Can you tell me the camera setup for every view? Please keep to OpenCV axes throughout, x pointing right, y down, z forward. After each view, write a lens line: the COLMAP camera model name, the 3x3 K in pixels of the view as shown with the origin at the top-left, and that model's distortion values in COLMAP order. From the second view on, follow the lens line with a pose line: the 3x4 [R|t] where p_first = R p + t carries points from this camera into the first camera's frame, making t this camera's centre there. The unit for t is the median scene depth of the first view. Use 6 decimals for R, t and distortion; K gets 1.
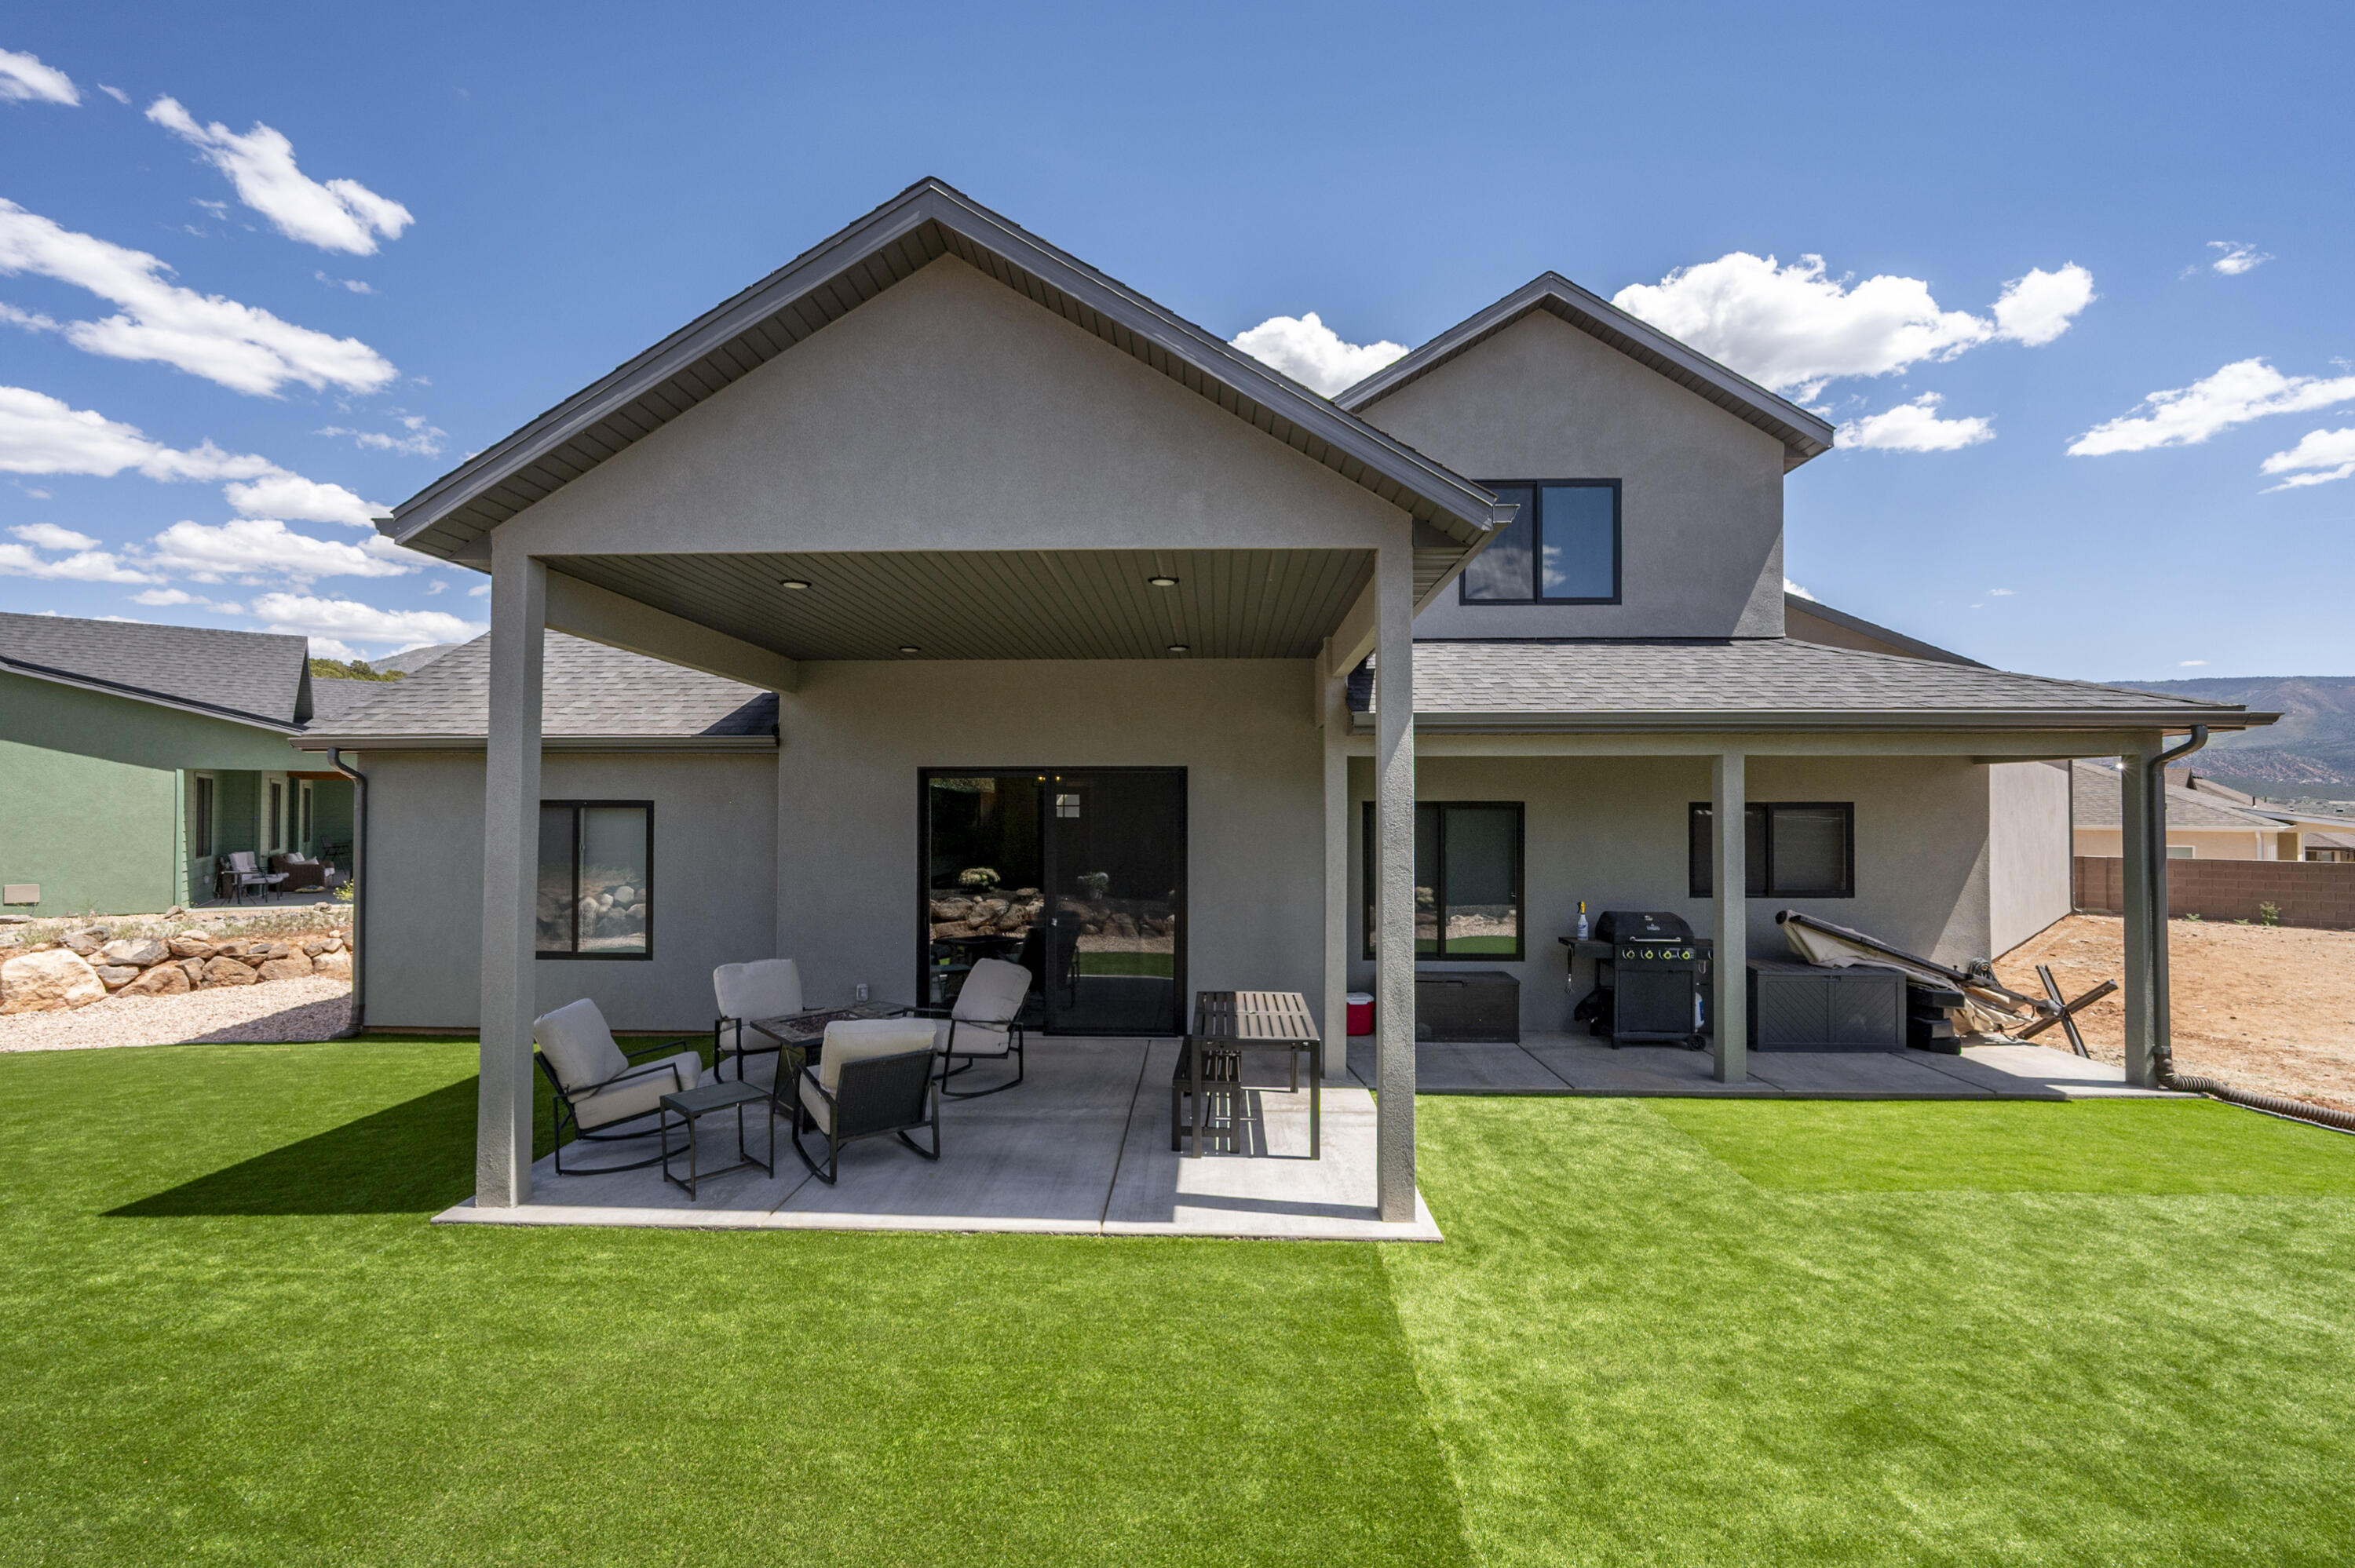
lens RADIAL K [[970.2, 0, 1183.1], [0, 970.2, 793.3], [0, 0, 1]] dist [-0.004825, 0.000552]
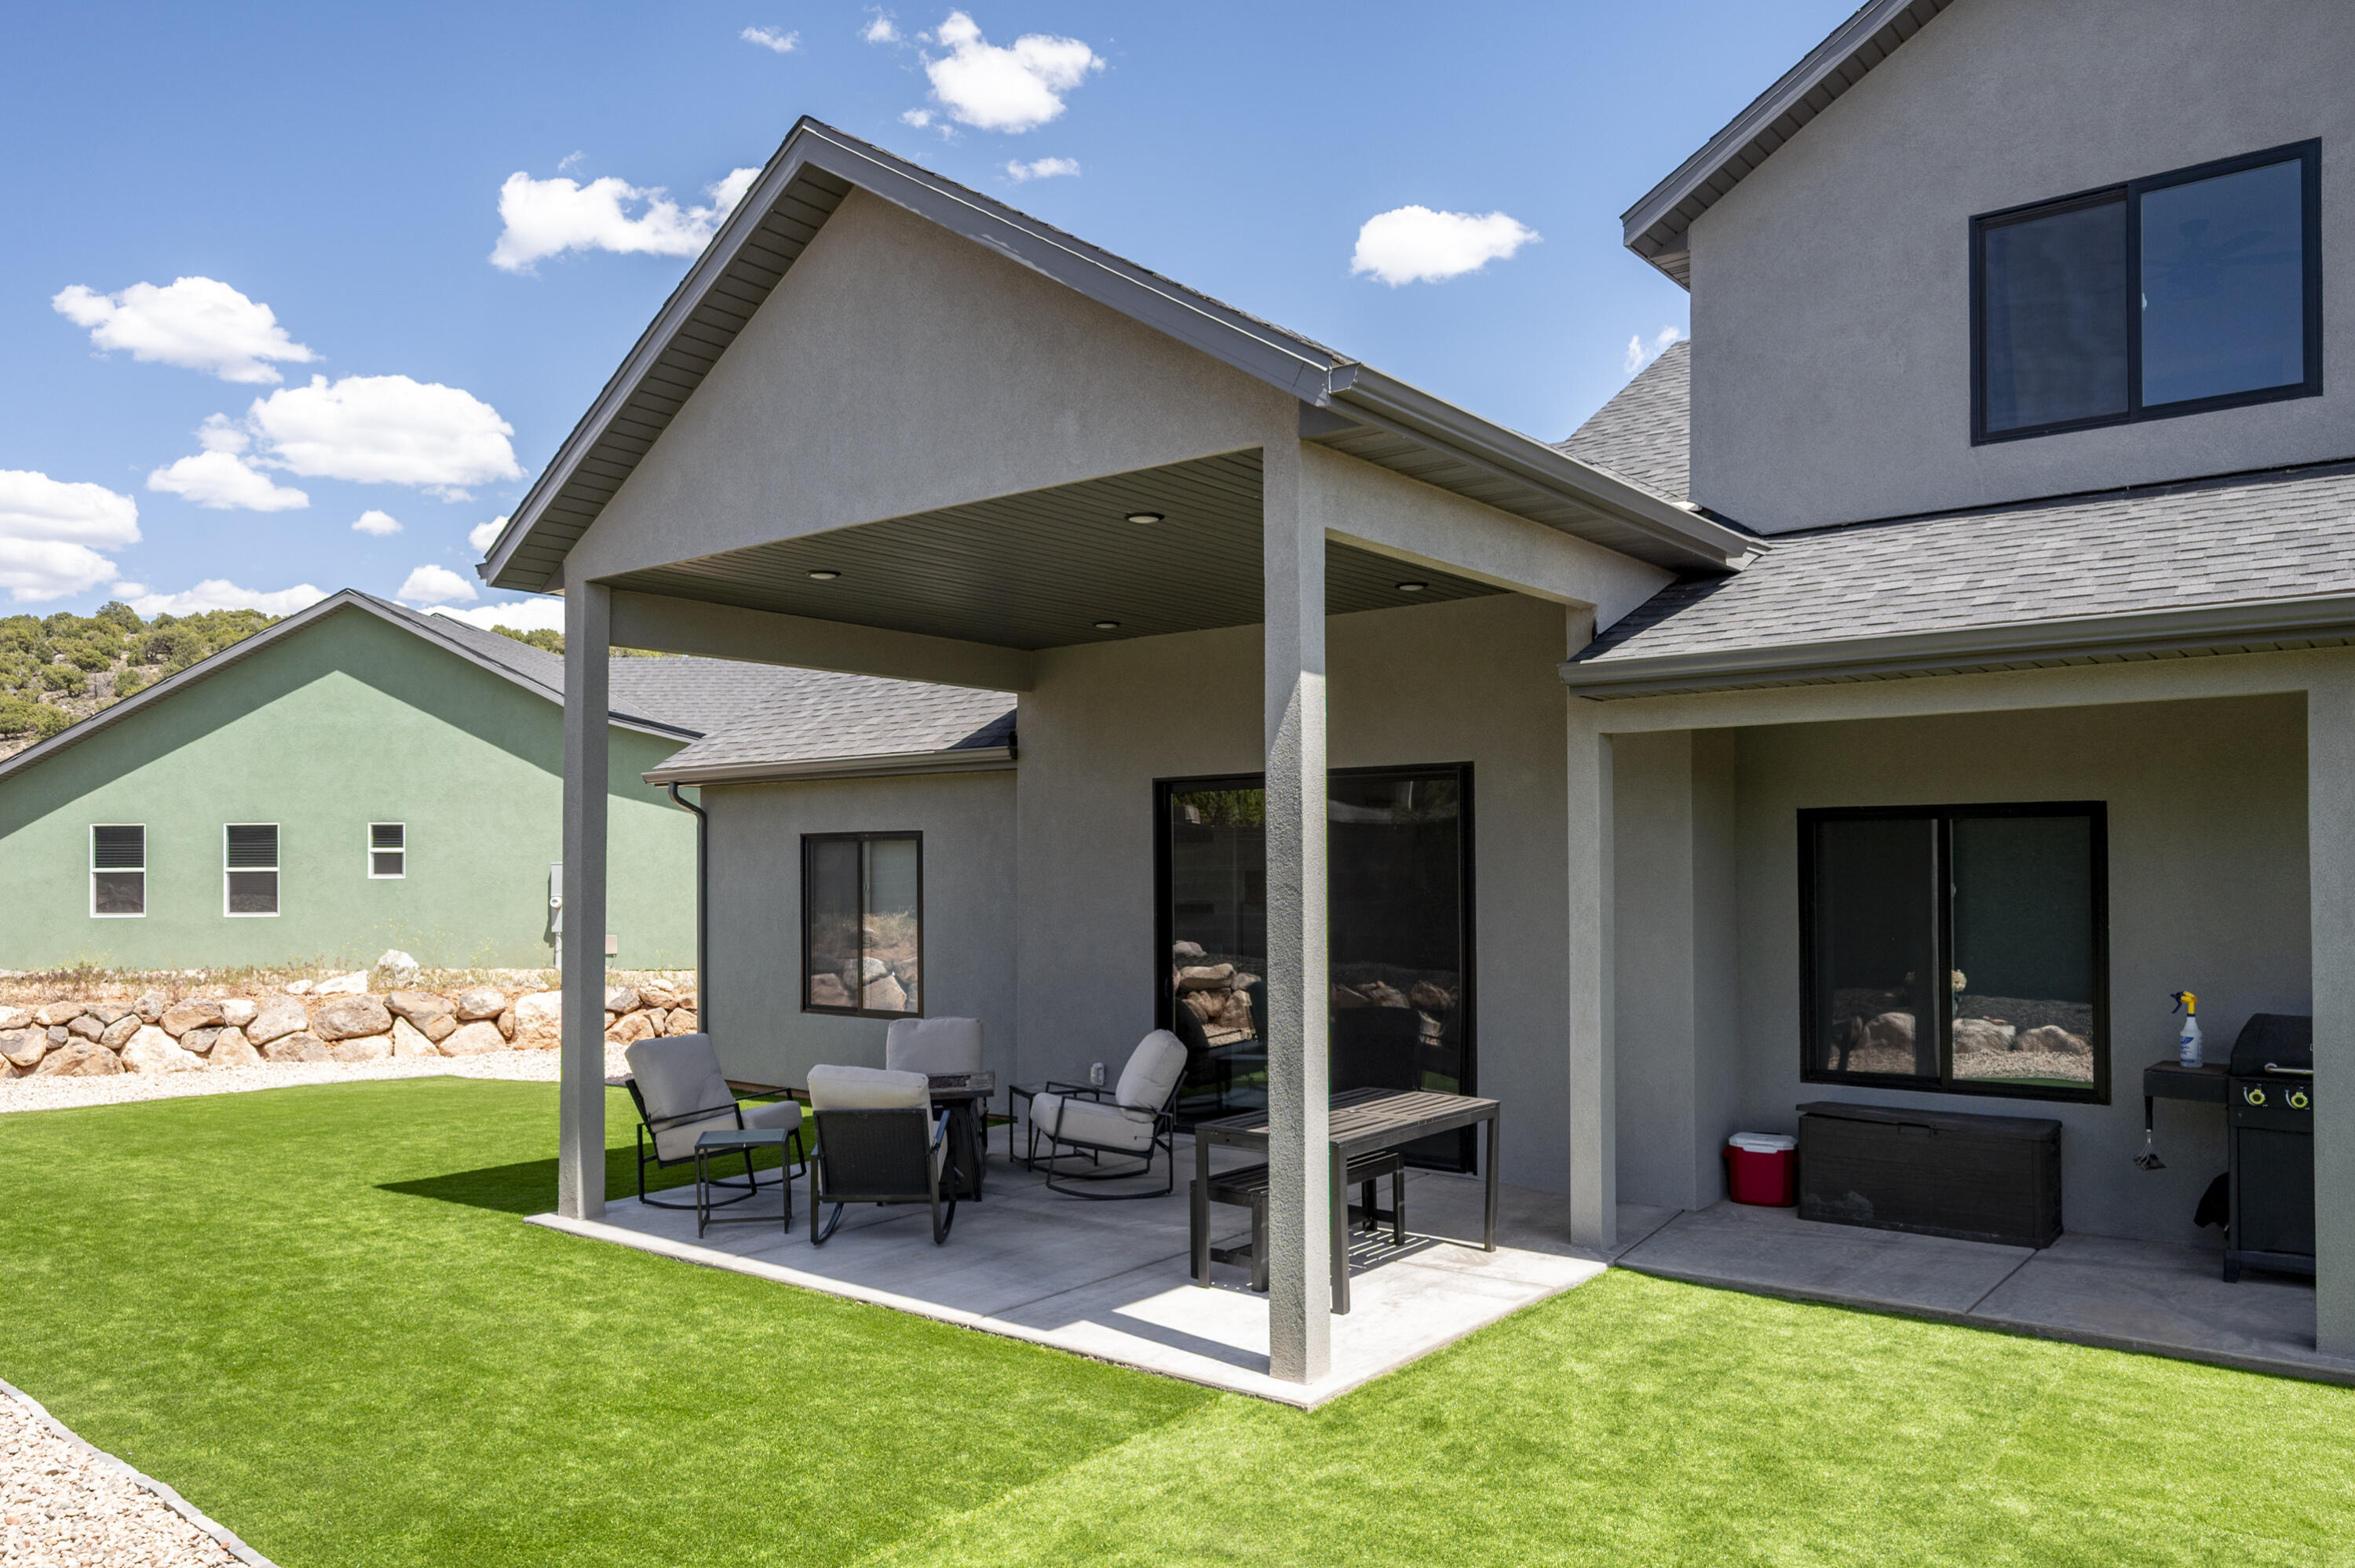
lens RADIAL K [[1651.4, 0, 1179.6], [0, 1651.4, 829.4], [0, 0, 1]] dist [0.000525, -0.008117]
pose [[0.806534, -0.019975, -0.590850, 0.780427], [0.017682, 0.999797, -0.009662, 0.039692], [0.590923, -0.002655, 0.806724, -0.028374]]
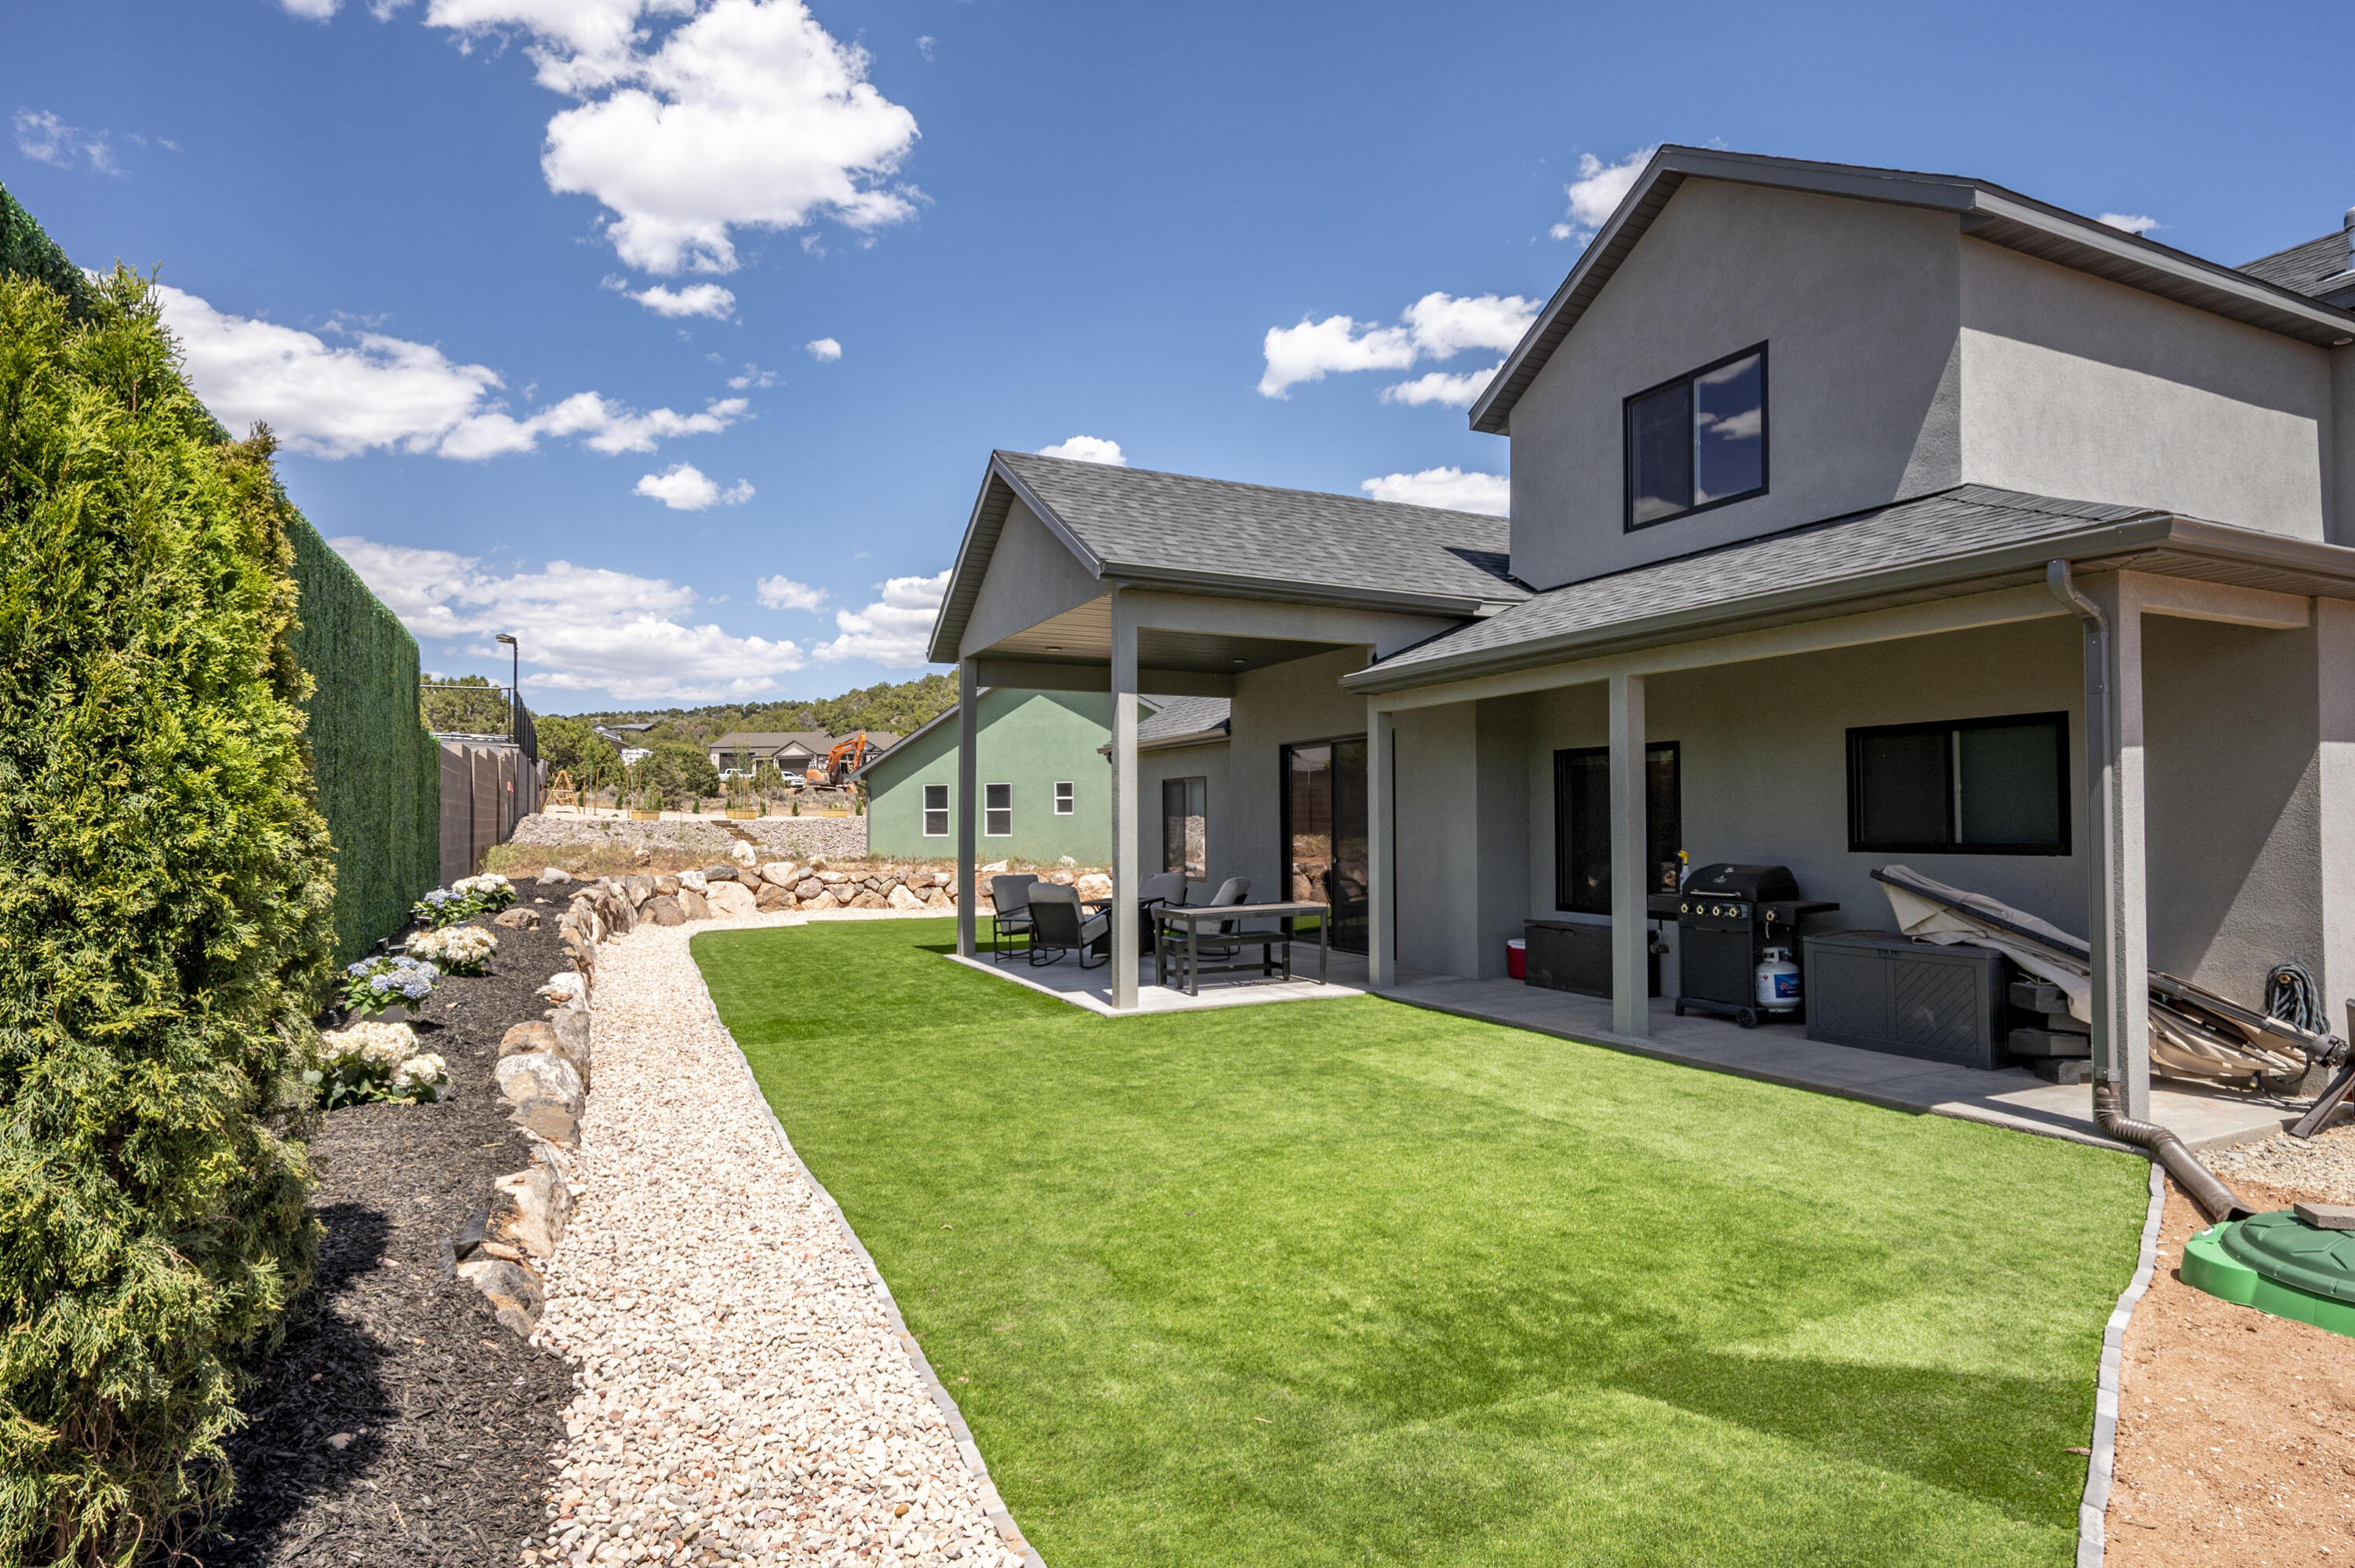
lens RADIAL K [[1270.1, 0, 1194.6], [0, 1270.1, 794.6], [0, 0, 1]] dist [-0.003605, 0.001336]
pose [[0.466712, -0.024078, -0.884082, 1.924887], [0.022020, 0.999636, -0.015600, 0.108264], [0.884135, -0.012187, 0.467072, 0.111172]]
